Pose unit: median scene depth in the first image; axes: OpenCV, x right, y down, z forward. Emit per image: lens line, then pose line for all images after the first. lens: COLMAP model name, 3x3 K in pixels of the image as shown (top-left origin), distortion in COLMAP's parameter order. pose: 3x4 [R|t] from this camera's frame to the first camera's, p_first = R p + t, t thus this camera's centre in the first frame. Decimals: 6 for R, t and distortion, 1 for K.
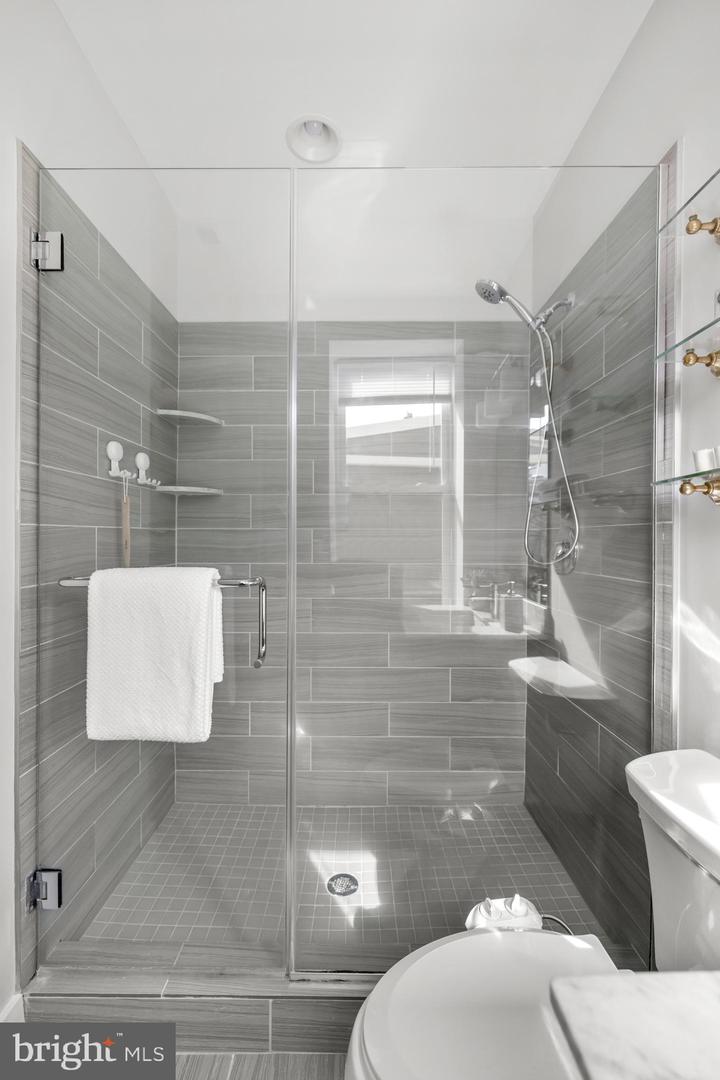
lens RADIAL K [[460.1, 0, 362.2], [0, 460.1, 540.6], [0, 0, 1]] dist [-0.000884, -0.000232]
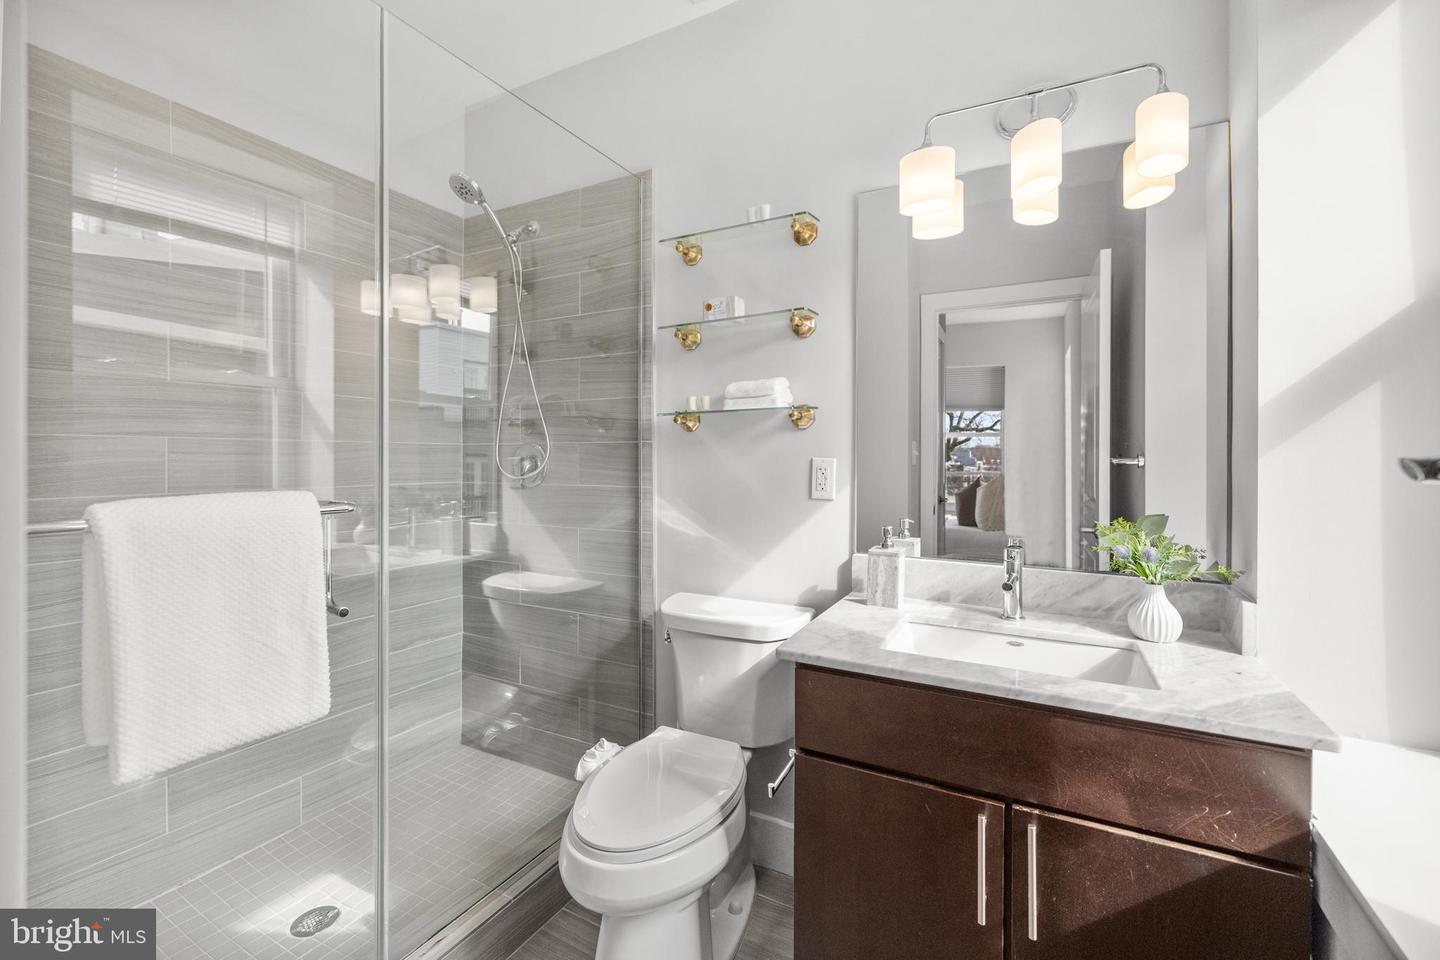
lens RADIAL K [[613.5, 0, 721.9], [0, 613.5, 473.0], [0, 0, 1]] dist [-0.000884, -0.000232]
pose [[0.473071, -0.028293, 0.880570, -0.640650], [0.008164, 0.999582, 0.027730, 0.003840], [-0.880987, -0.005929, 0.473104, -0.049492]]
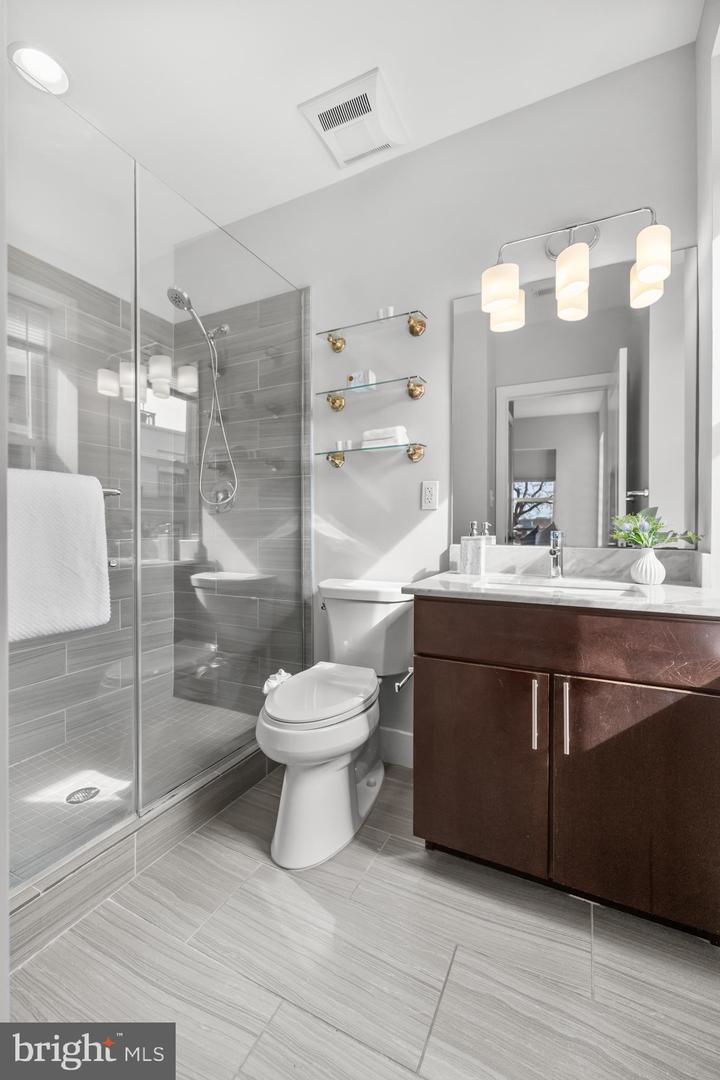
lens RADIAL K [[457.5, 0, 360.0], [0, 457.5, 540.0], [0, 0, 1]] dist [0.000707, 0.000164]
pose [[0.451793, -0.033131, 0.891507, -0.751503], [0.009739, 0.999434, 0.032206, 0.131303], [-0.892069, -0.005868, 0.451860, -0.070567]]
